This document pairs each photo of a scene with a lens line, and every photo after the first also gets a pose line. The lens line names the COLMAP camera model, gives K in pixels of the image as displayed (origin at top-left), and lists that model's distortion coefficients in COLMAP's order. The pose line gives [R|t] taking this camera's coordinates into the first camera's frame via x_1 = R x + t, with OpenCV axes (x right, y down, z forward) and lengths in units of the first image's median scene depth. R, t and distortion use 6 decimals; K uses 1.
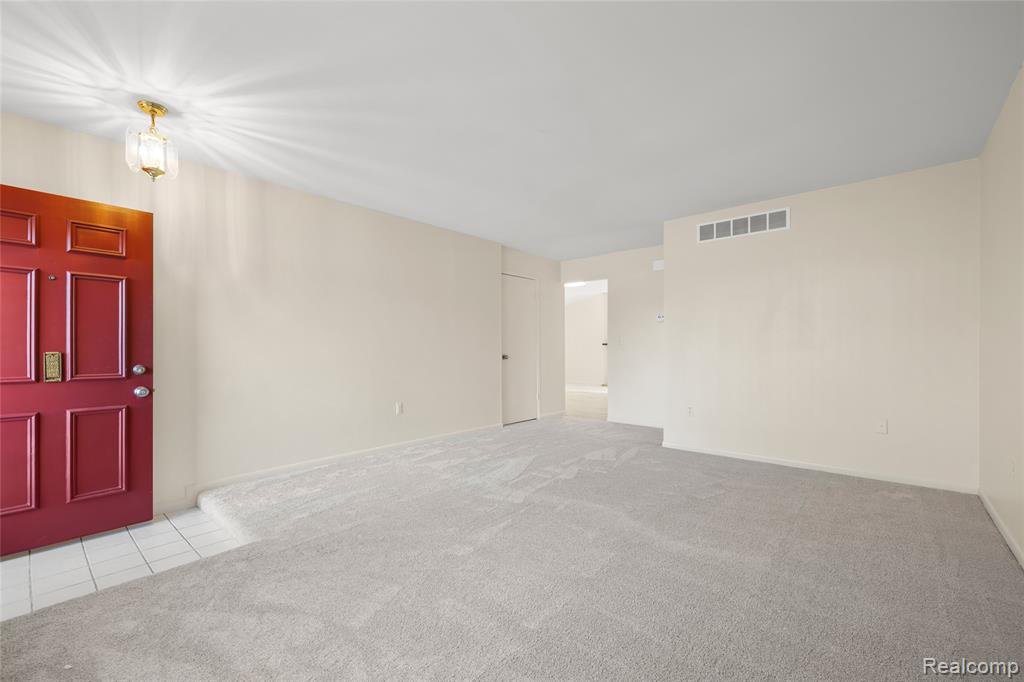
lens RADIAL K [[429.2, 0, 506.7], [0, 429.2, 349.0], [0, 0, 1]] dist [0.002429, 0.000104]
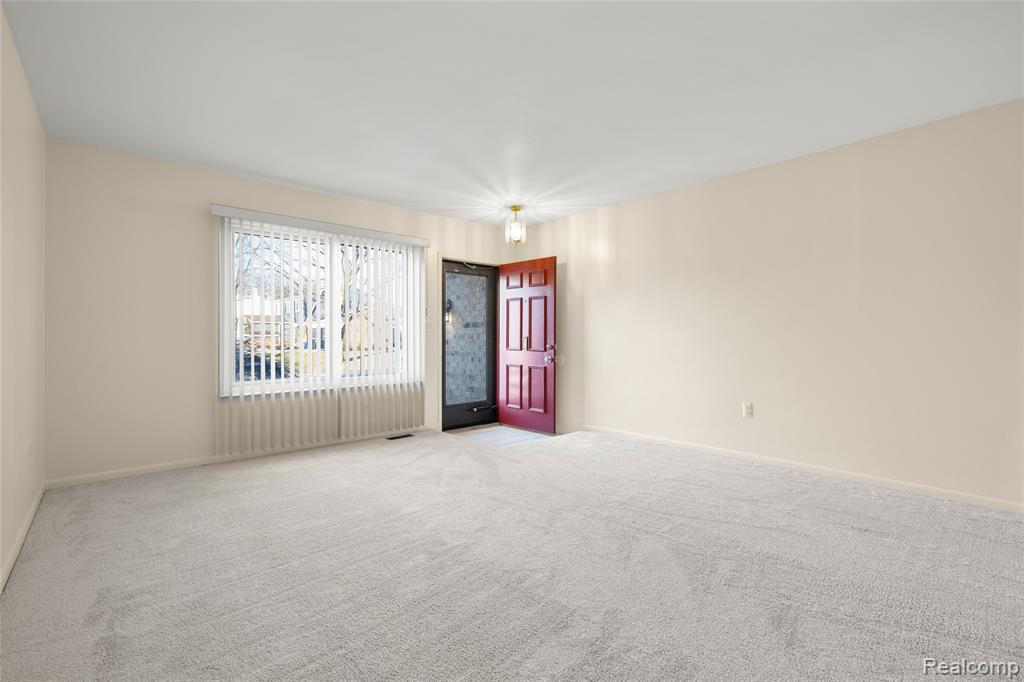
lens RADIAL K [[450.9, 0, 507.1], [0, 450.9, 335.6], [0, 0, 1]] dist [-0.010053, 0.001089]
pose [[-0.130957, 0.001846, -0.991386, 1.064121], [0.001708, 0.999997, 0.001636, -0.001159], [0.991387, -0.001479, -0.130959, 1.124944]]
